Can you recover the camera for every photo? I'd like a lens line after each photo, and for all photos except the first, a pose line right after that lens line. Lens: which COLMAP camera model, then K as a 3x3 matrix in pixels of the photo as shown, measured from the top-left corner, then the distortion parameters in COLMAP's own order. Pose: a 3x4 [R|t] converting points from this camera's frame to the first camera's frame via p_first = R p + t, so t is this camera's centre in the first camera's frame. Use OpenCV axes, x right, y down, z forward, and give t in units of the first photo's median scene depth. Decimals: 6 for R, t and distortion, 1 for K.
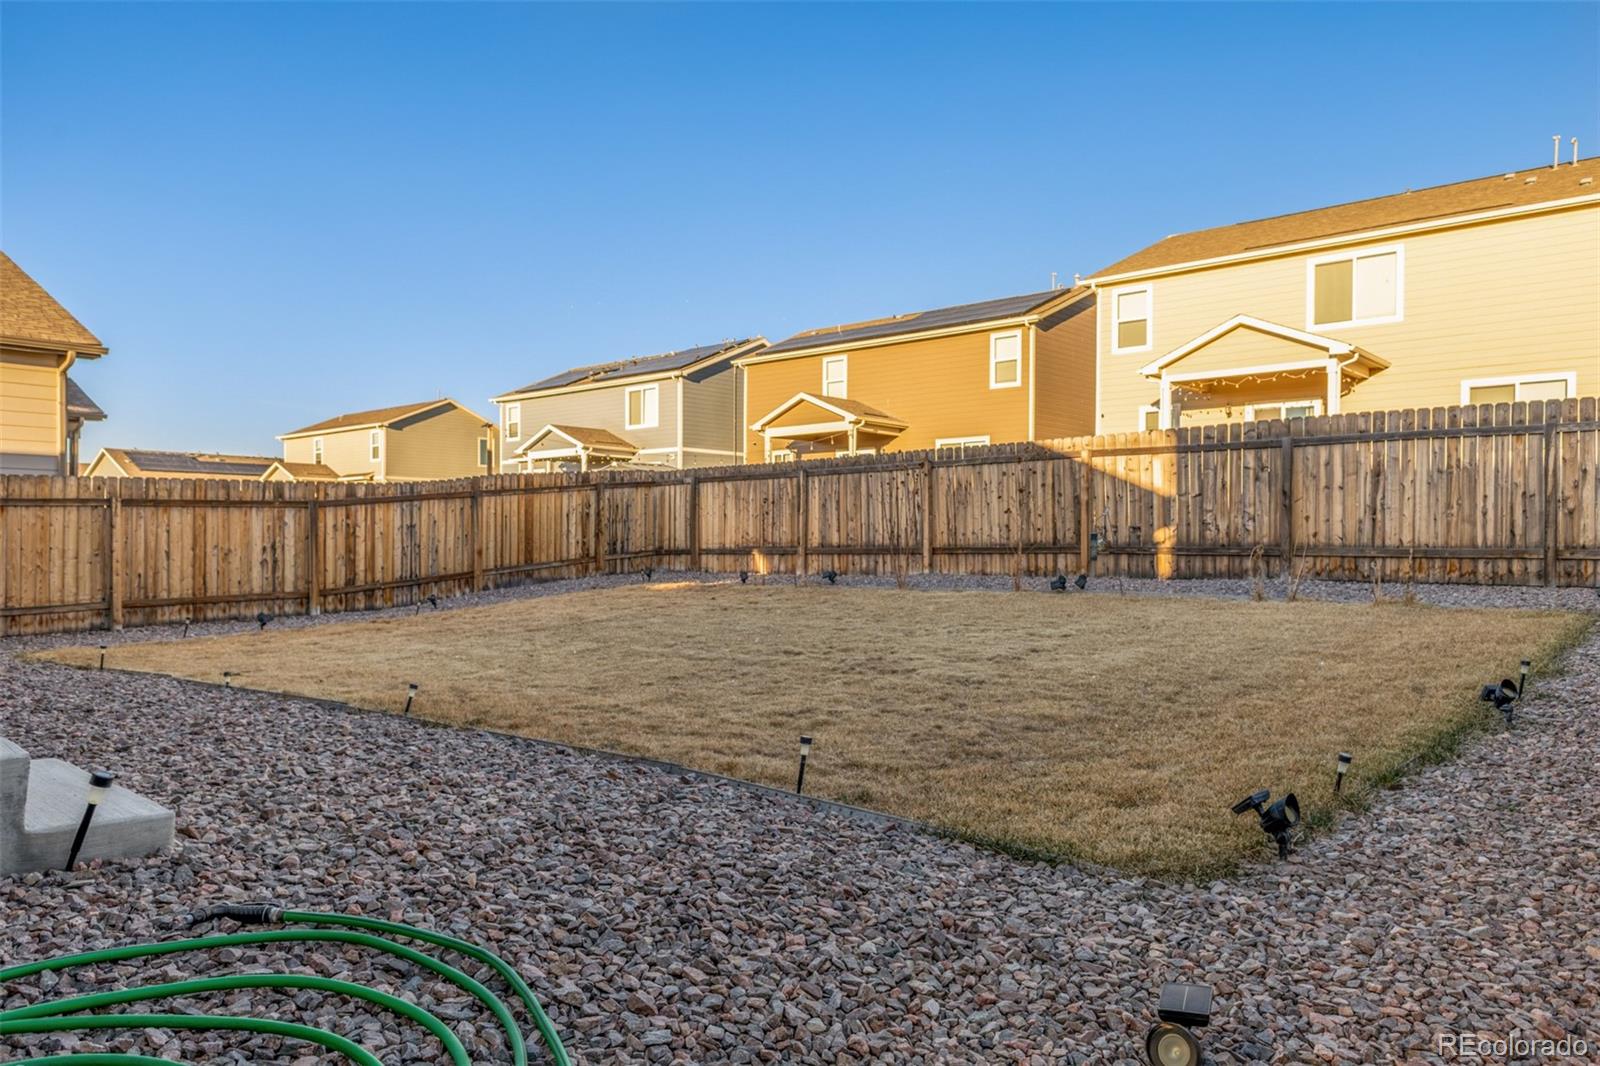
lens RADIAL K [[1112.1, 0, 799.8], [0, 1112.1, 534.4], [0, 0, 1]] dist [0.000598, 0.000244]
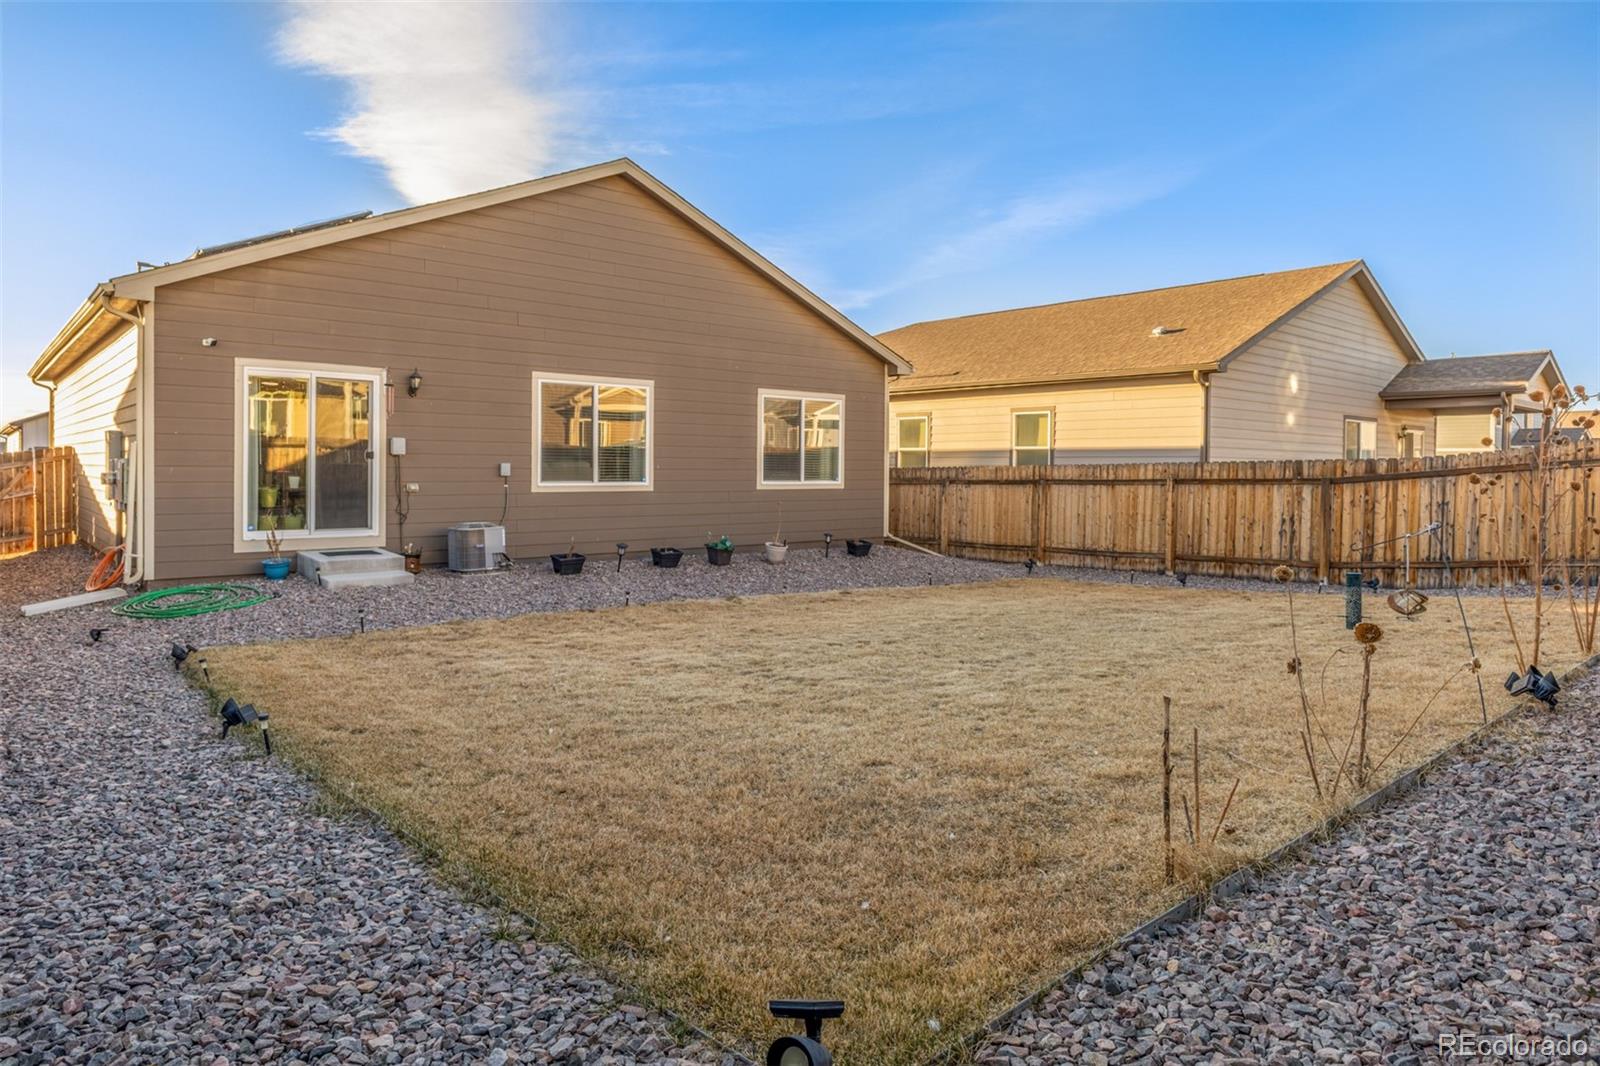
lens RADIAL K [[981.2, 0, 799.0], [0, 981.2, 517.2], [0, 0, 1]] dist [0.001707, 0.000354]
pose [[-0.138341, 0.037541, -0.989673, 0.575099], [-0.010679, 0.999167, 0.039394, -0.024624], [0.990327, 0.016019, -0.137825, 0.640511]]
